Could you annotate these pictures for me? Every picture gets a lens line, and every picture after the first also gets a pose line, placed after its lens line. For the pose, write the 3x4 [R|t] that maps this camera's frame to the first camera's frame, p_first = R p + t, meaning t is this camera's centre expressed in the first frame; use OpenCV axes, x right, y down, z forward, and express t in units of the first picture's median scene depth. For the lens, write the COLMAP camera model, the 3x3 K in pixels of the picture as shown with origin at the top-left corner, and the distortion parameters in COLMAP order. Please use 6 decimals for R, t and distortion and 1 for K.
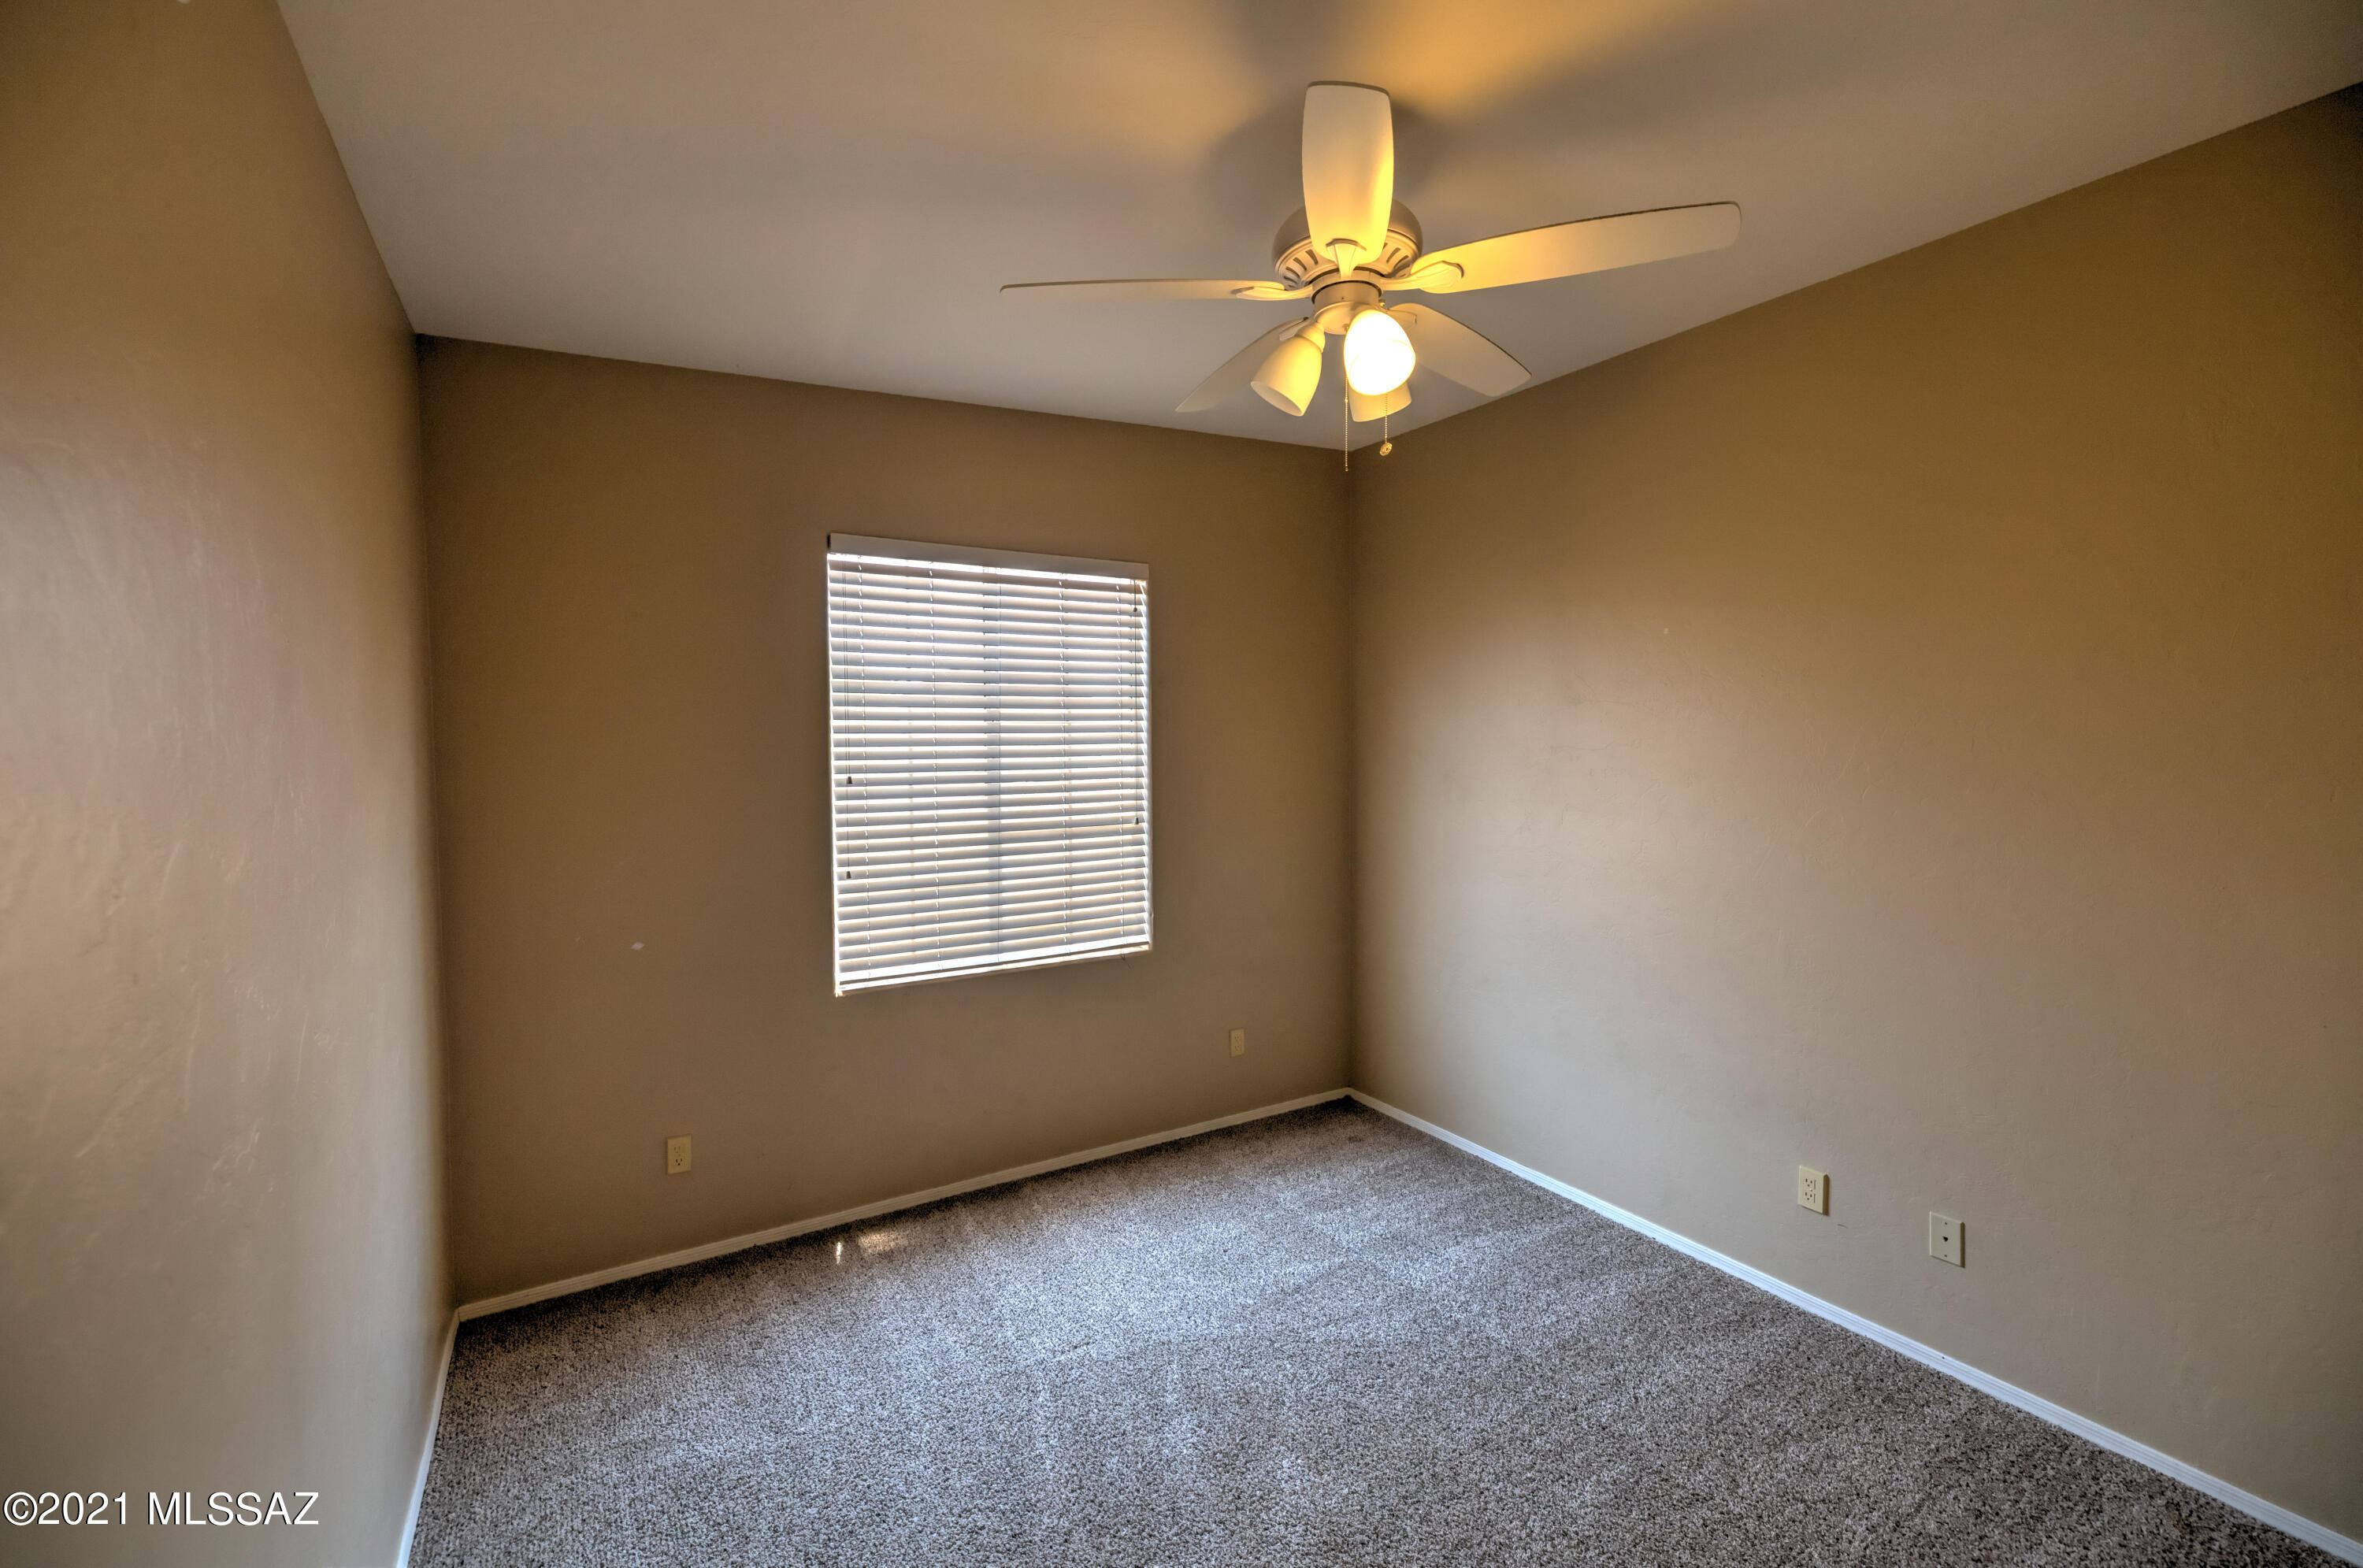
lens RADIAL K [[996.3, 0, 1184.0], [0, 996.3, 774.5], [0, 0, 1]] dist [0.001446, 0.000095]
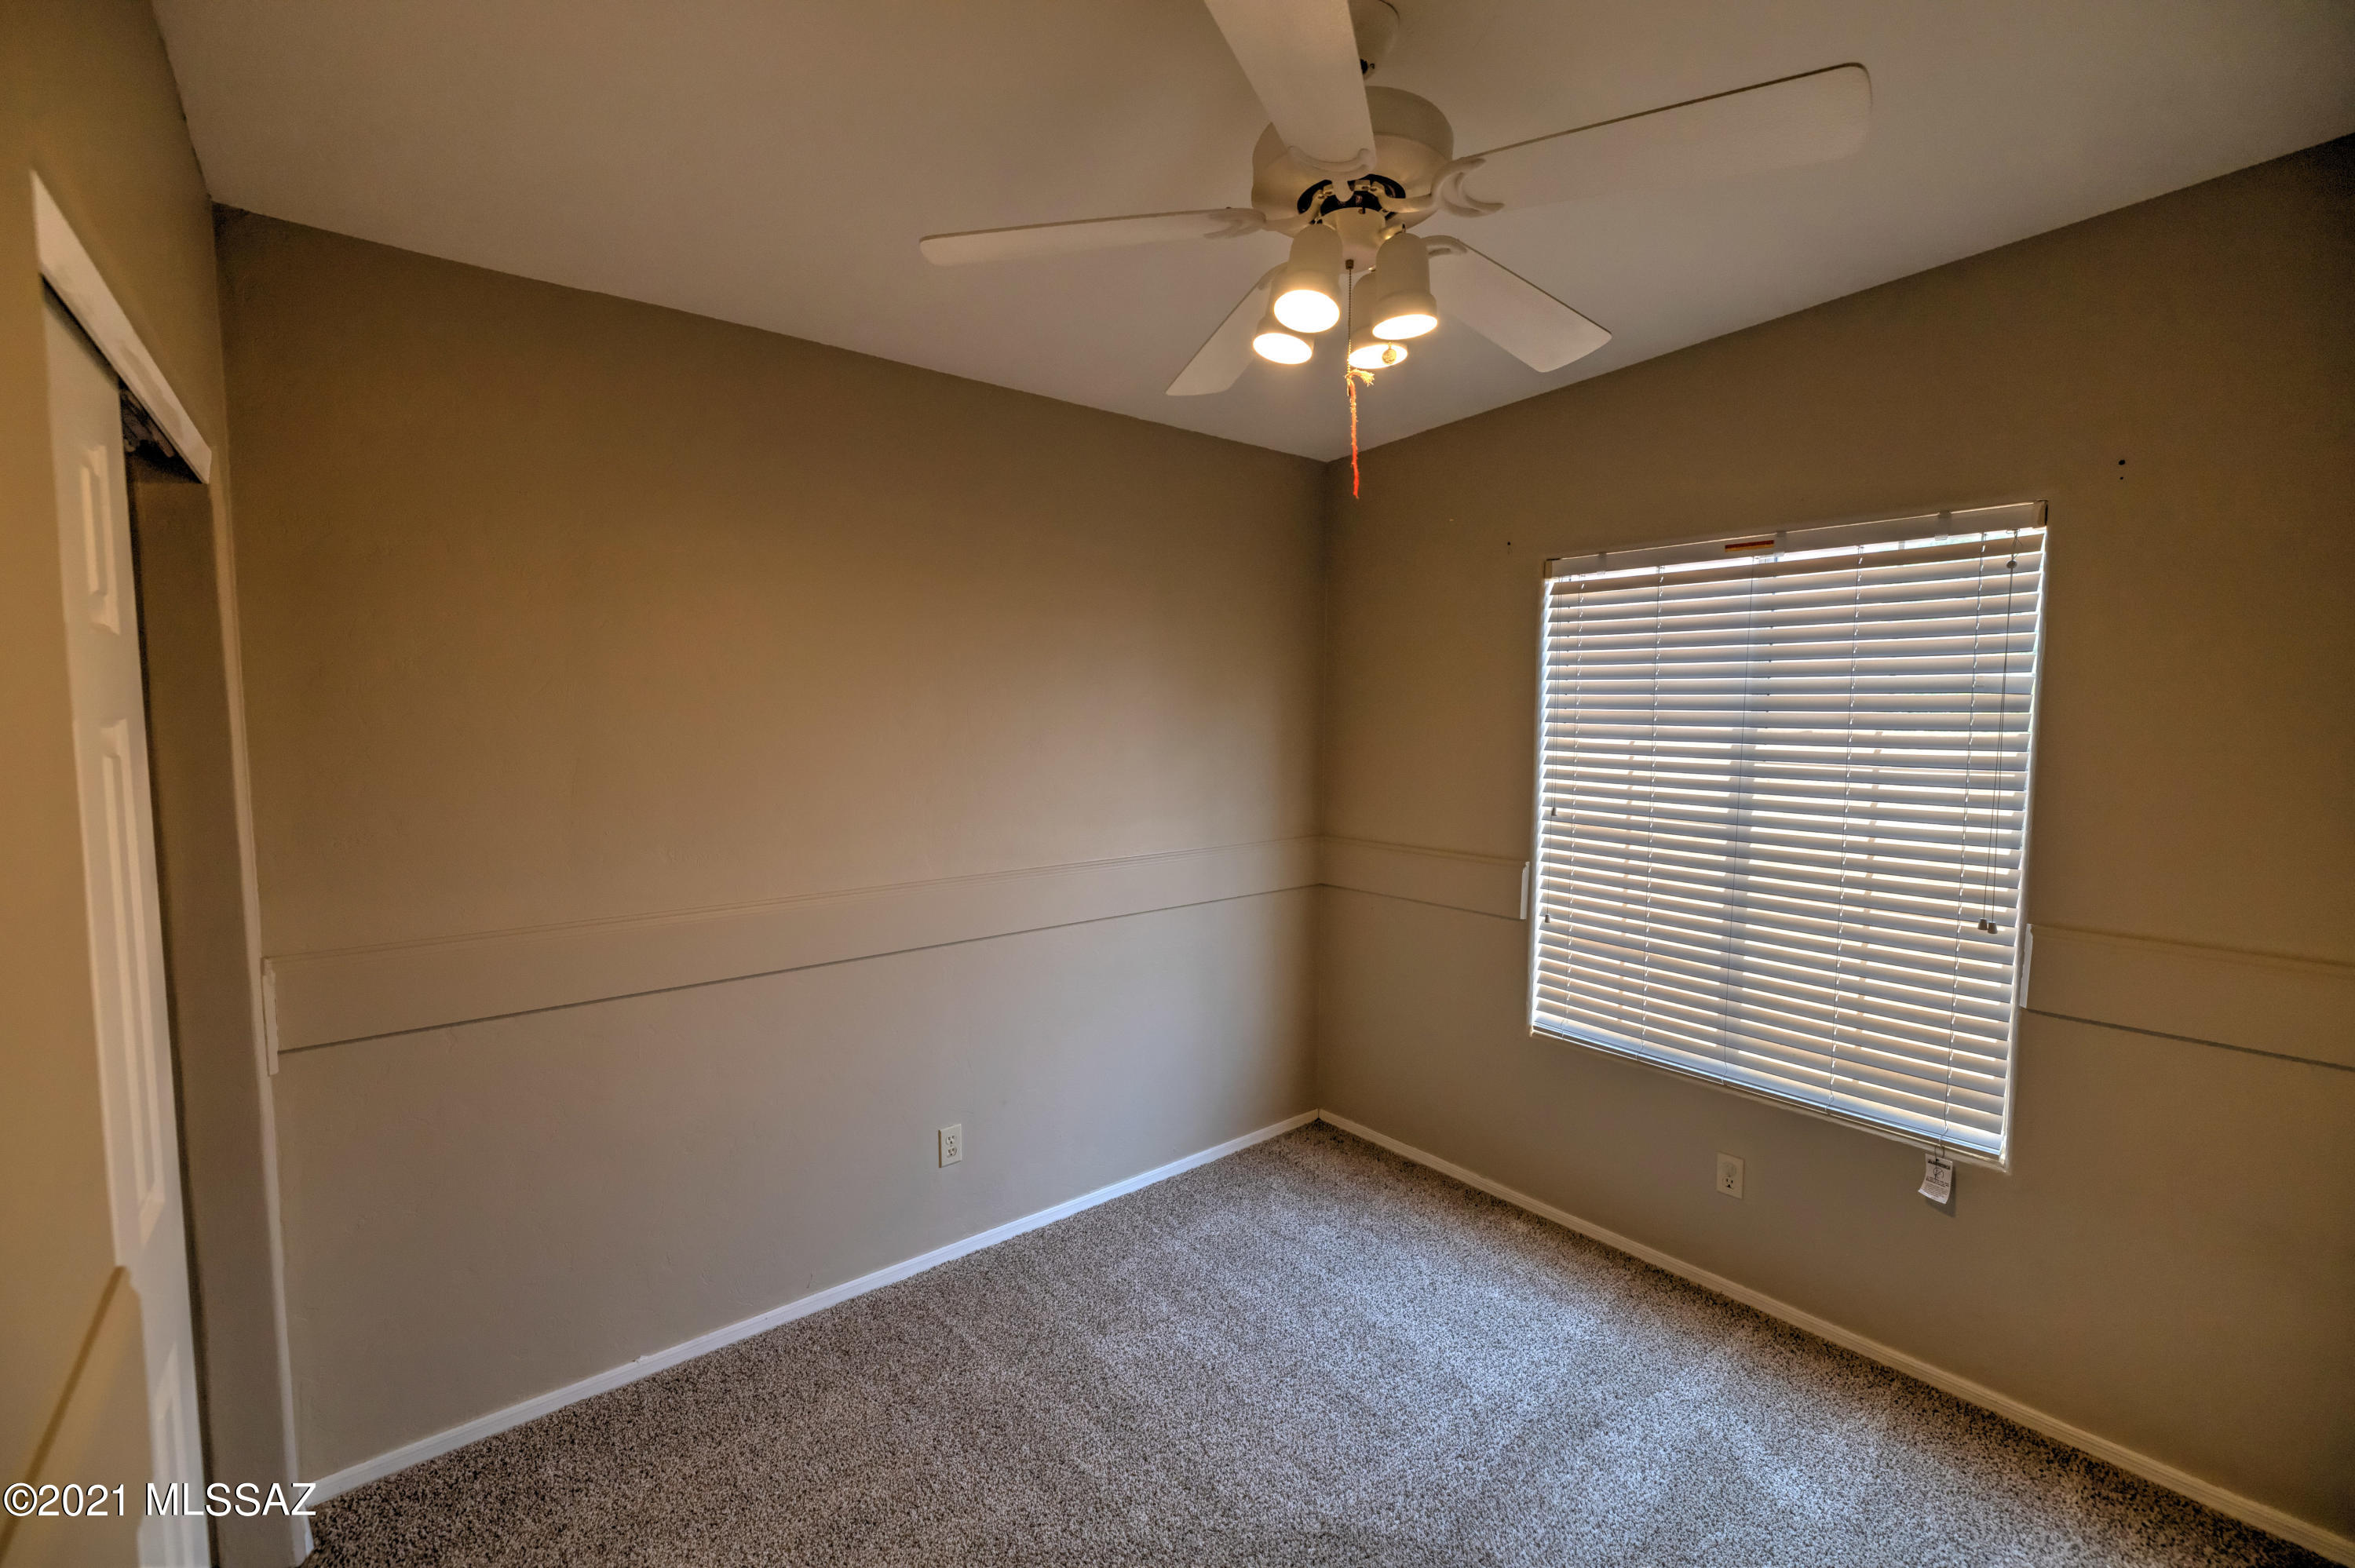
lens RADIAL K [[992.9, 0, 1180.0], [0, 992.9, 774.6], [0, 0, 1]] dist [0.001446, 0.000095]
pose [[0.119678, 0.057990, -0.991118, 0.537939], [-0.074655, 0.995992, 0.049261, -0.049381], [0.990002, 0.068096, 0.123528, 0.507779]]
